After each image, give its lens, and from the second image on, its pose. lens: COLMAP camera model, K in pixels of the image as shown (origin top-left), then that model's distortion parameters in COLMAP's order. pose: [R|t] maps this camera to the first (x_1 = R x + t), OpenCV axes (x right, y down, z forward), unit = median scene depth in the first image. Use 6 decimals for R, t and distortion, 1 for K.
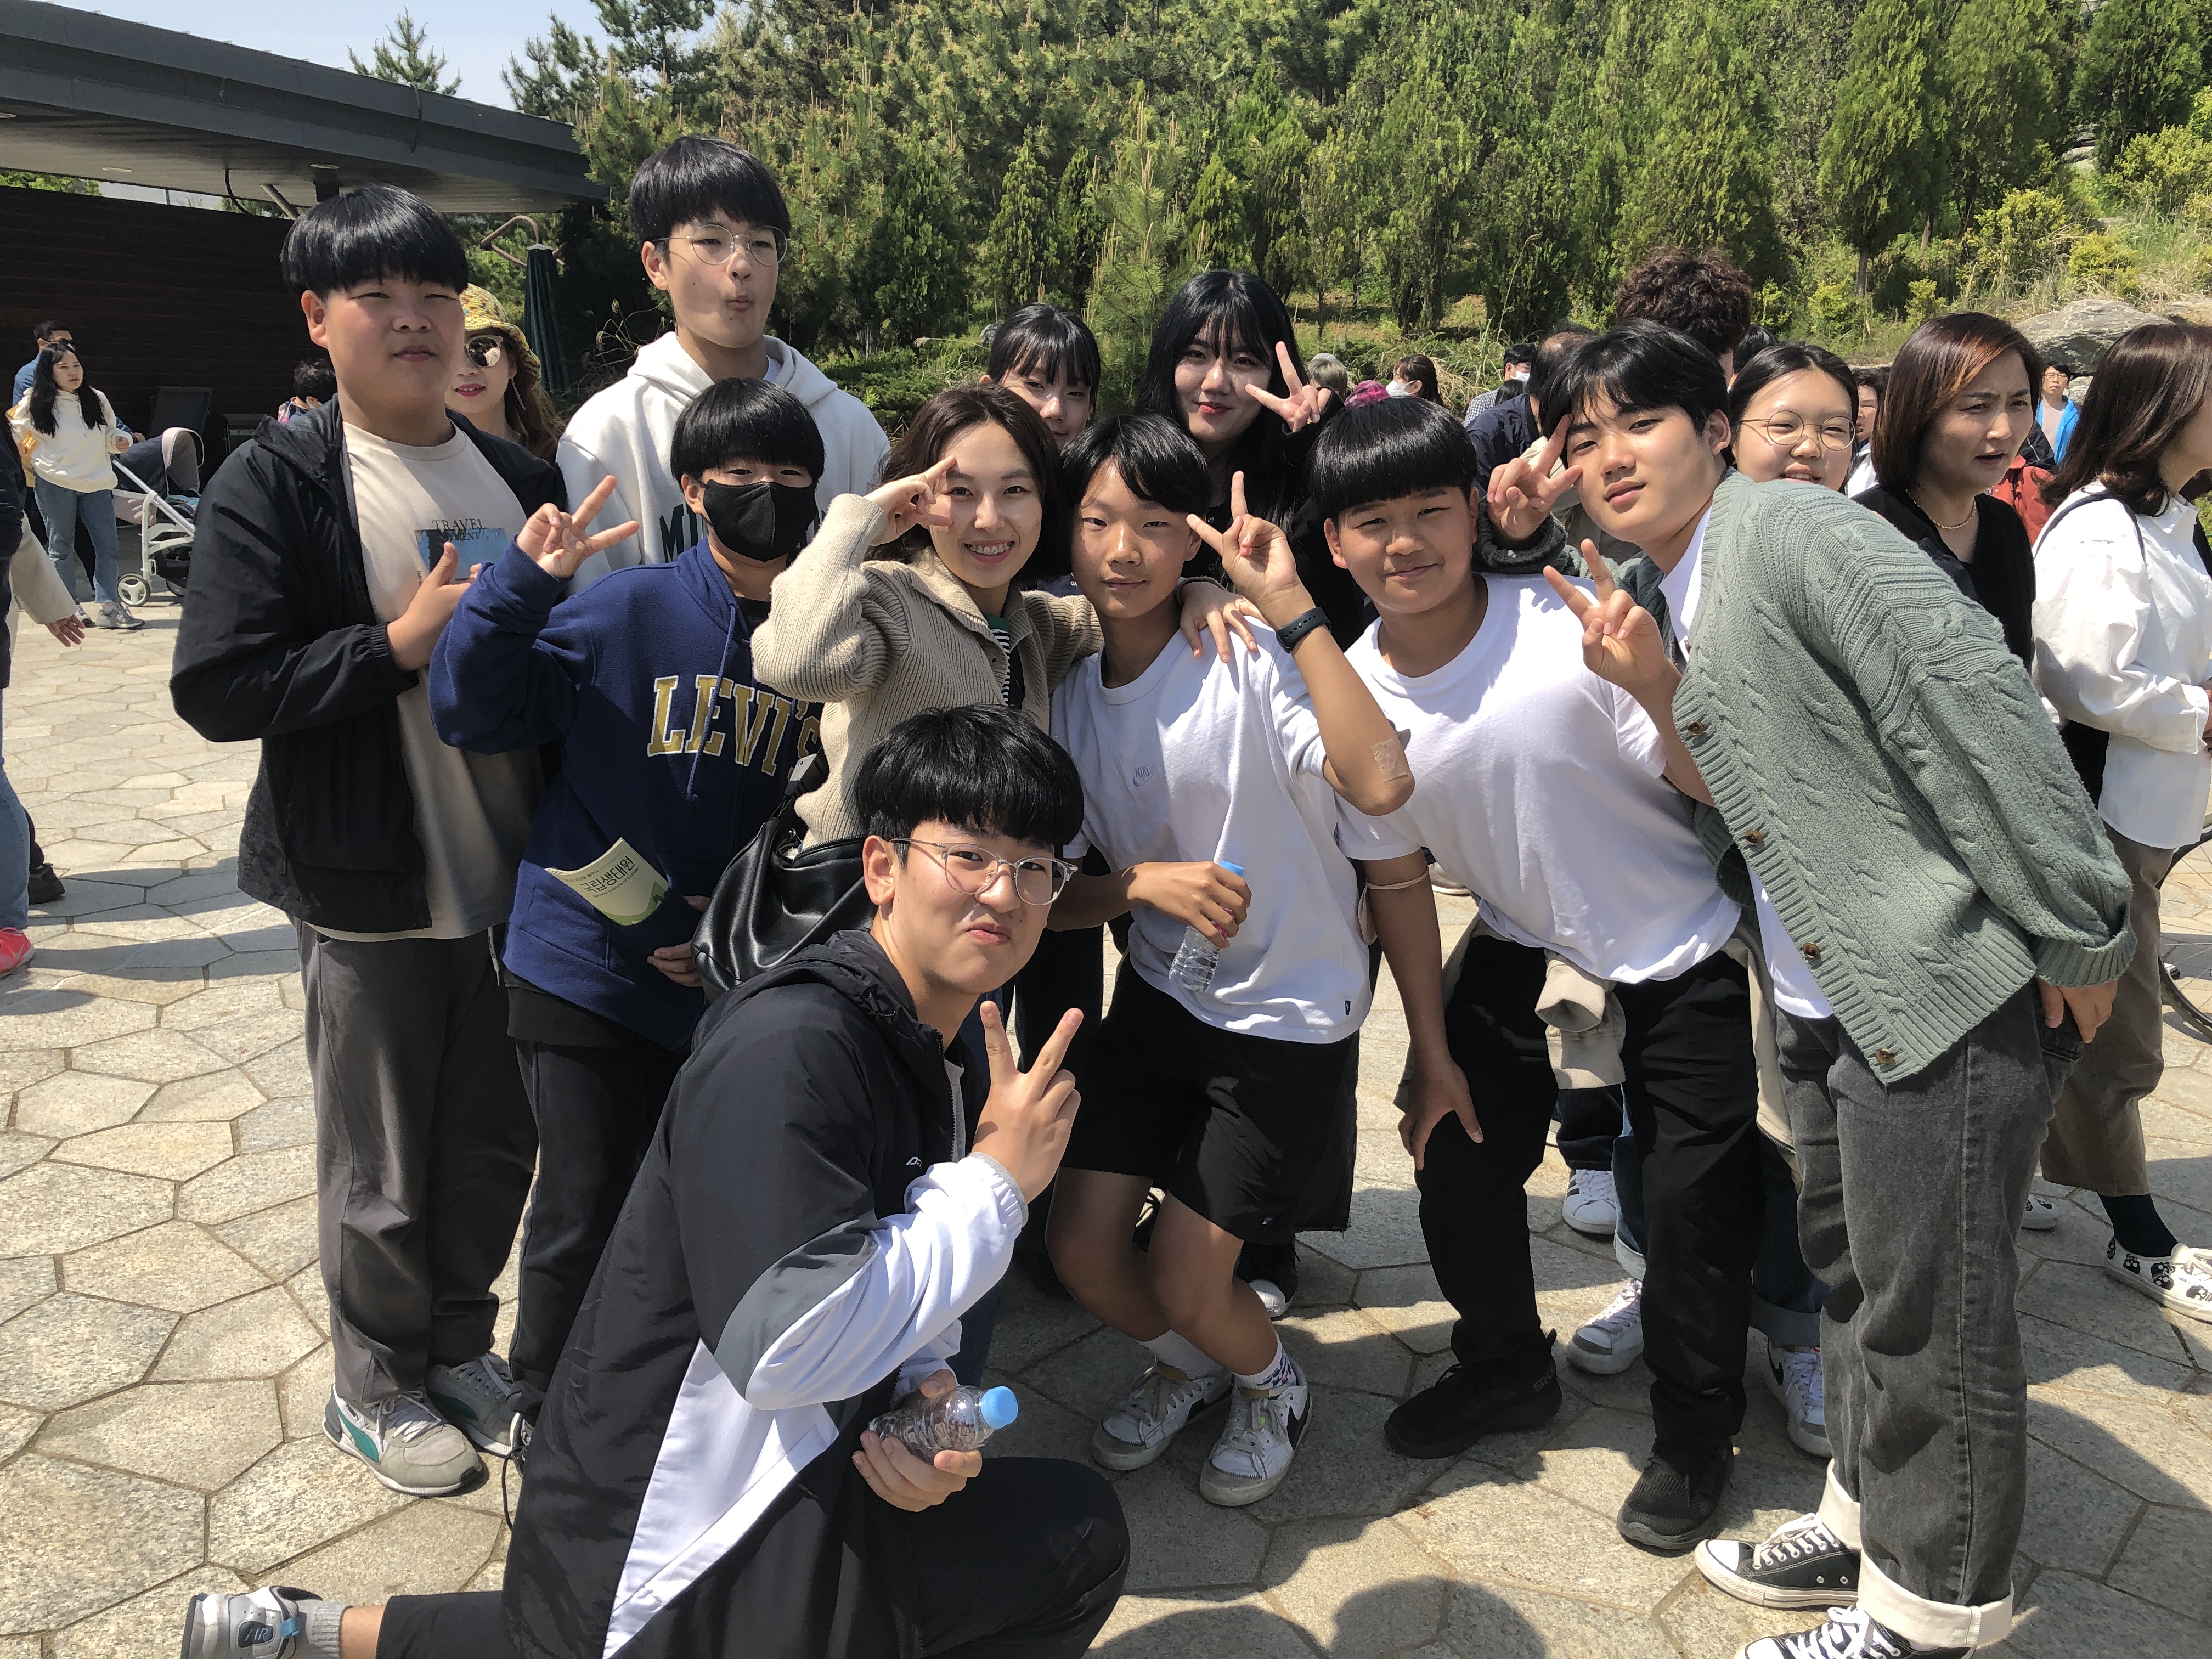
lens RADIAL K [[1798.7, 0, 1105.7], [0, 1798.7, 831.4], [0, 0, 1]] dist [0.004991, -0.014386]
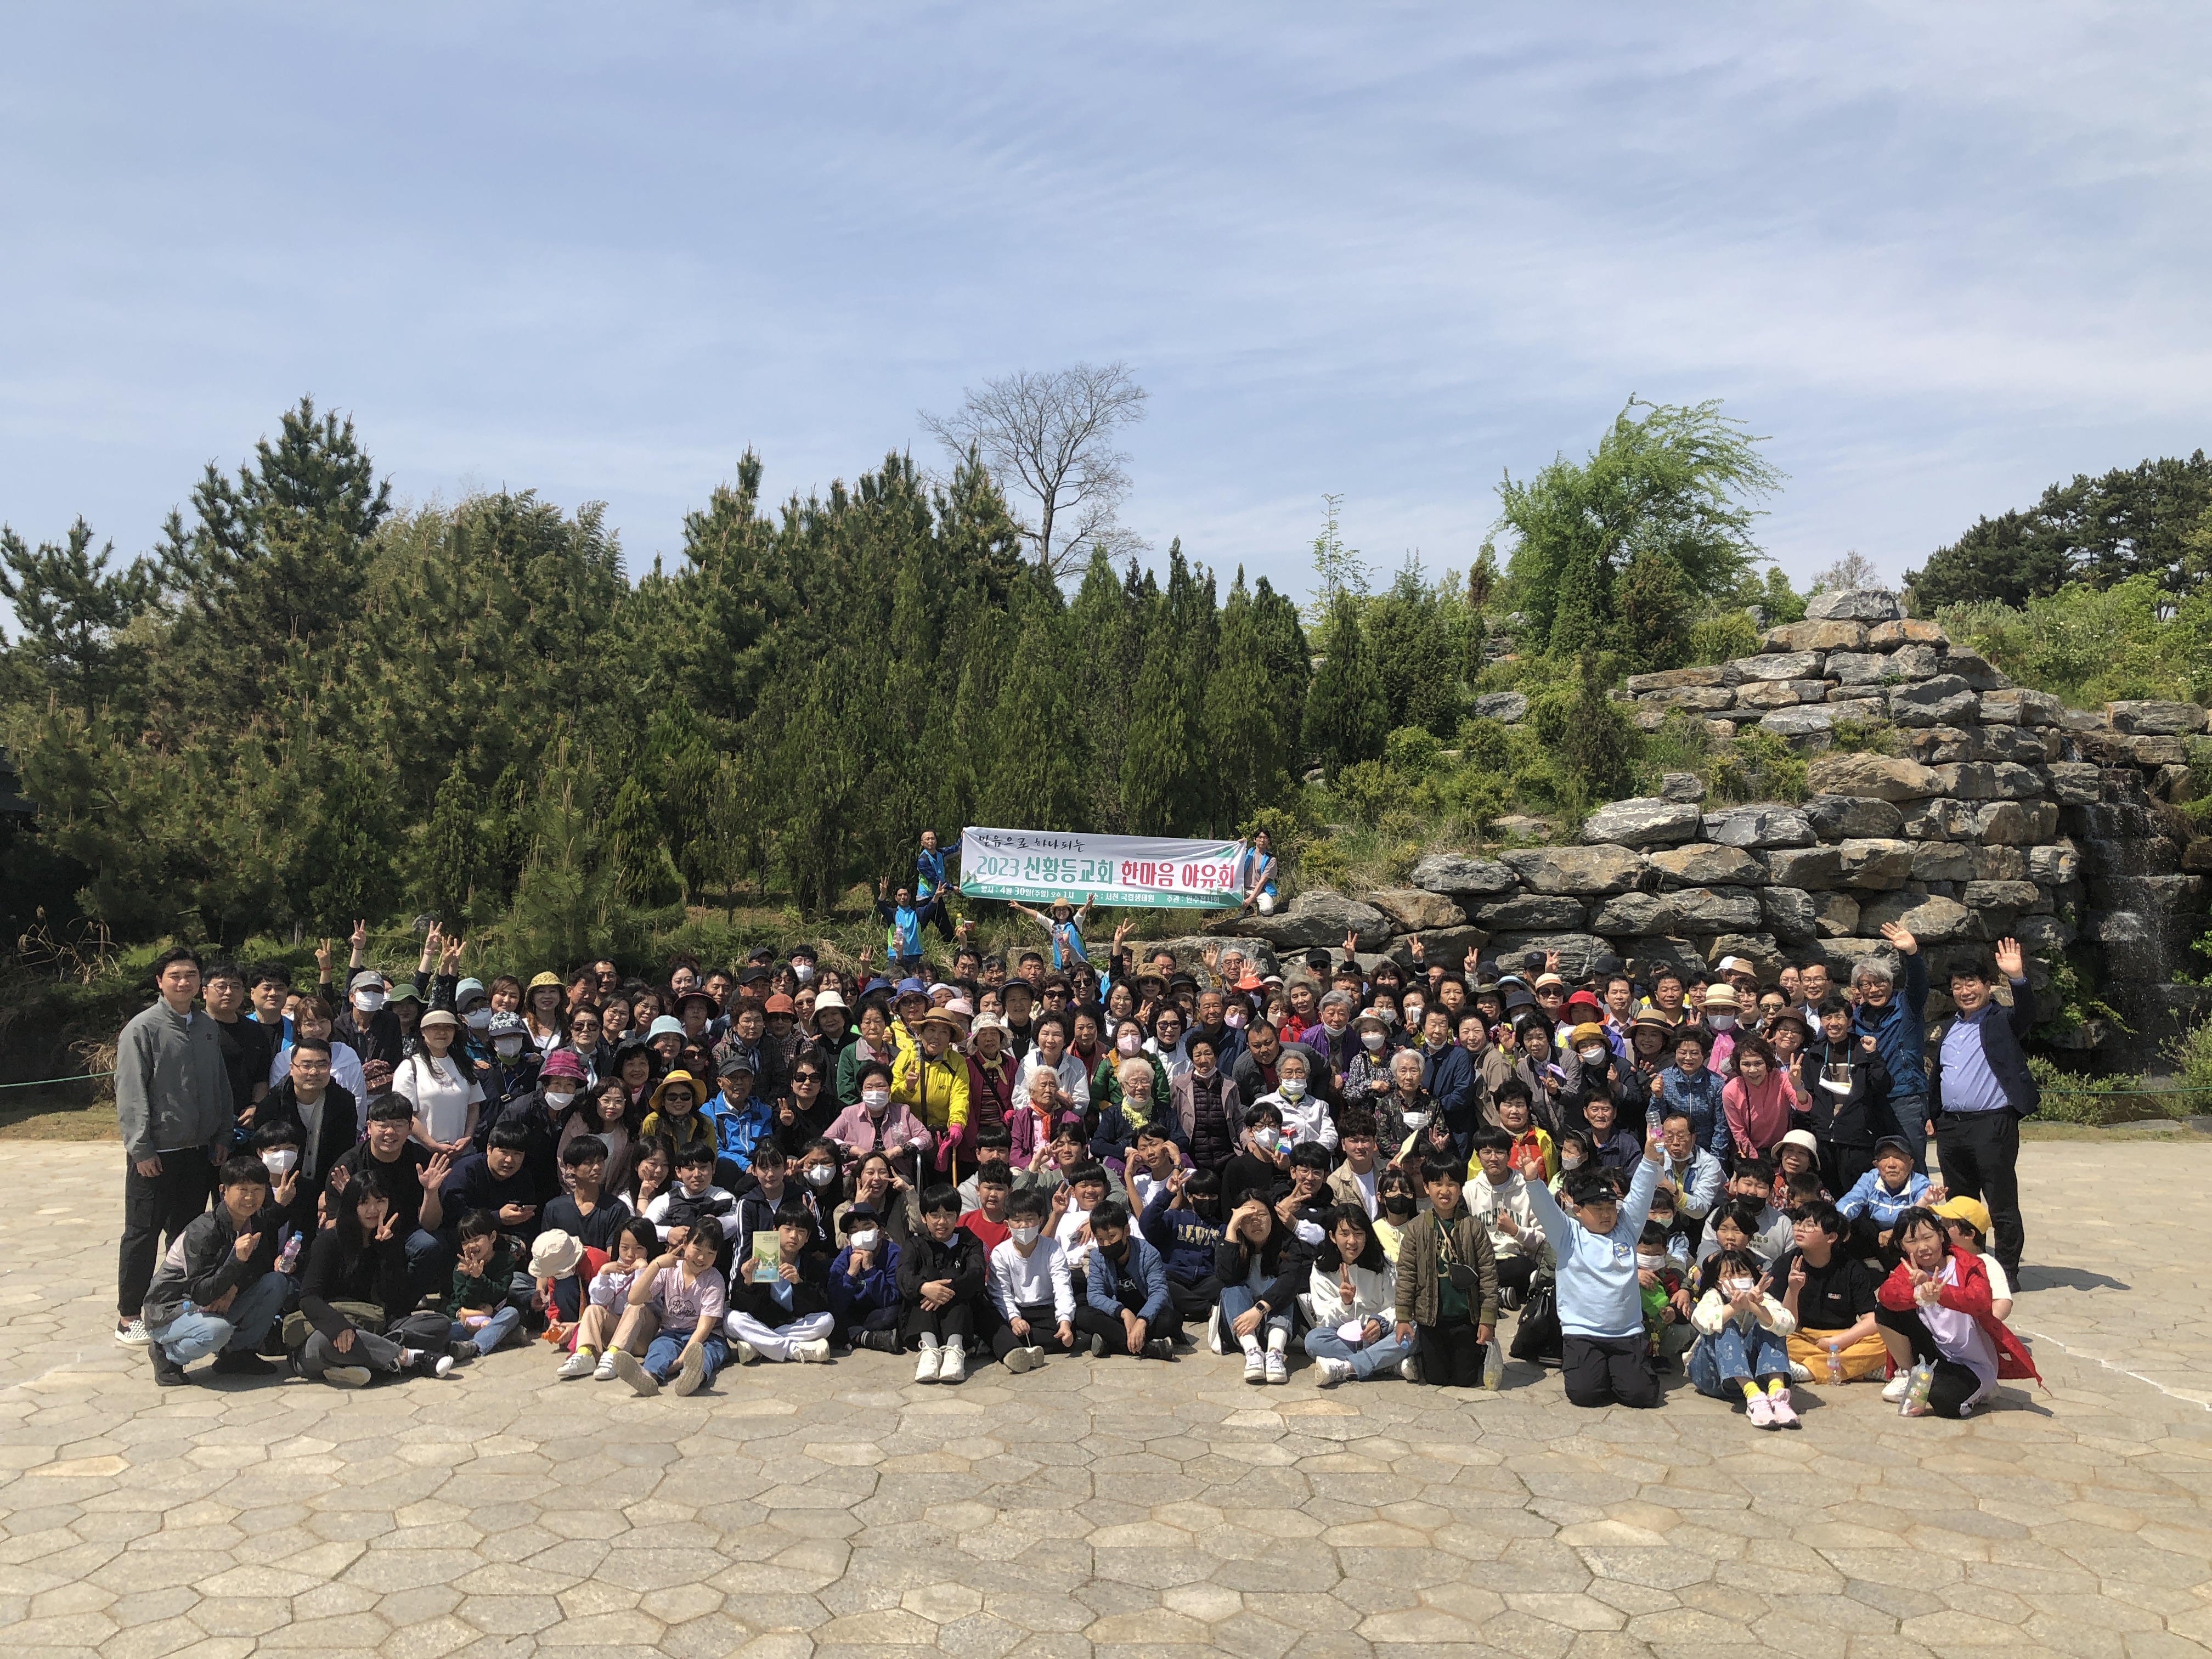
lens RADIAL K [[1798.7, 0, 1139.1], [0, 1798.7, 862.7], [0, 0, 1]] dist [0.004991, -0.014386]
pose [[0.950294, -0.009680, 0.311203, 0.009744], [0.094920, 0.960943, -0.259958, 0.013103], [-0.296532, 0.276576, 0.914098, -0.141851]]
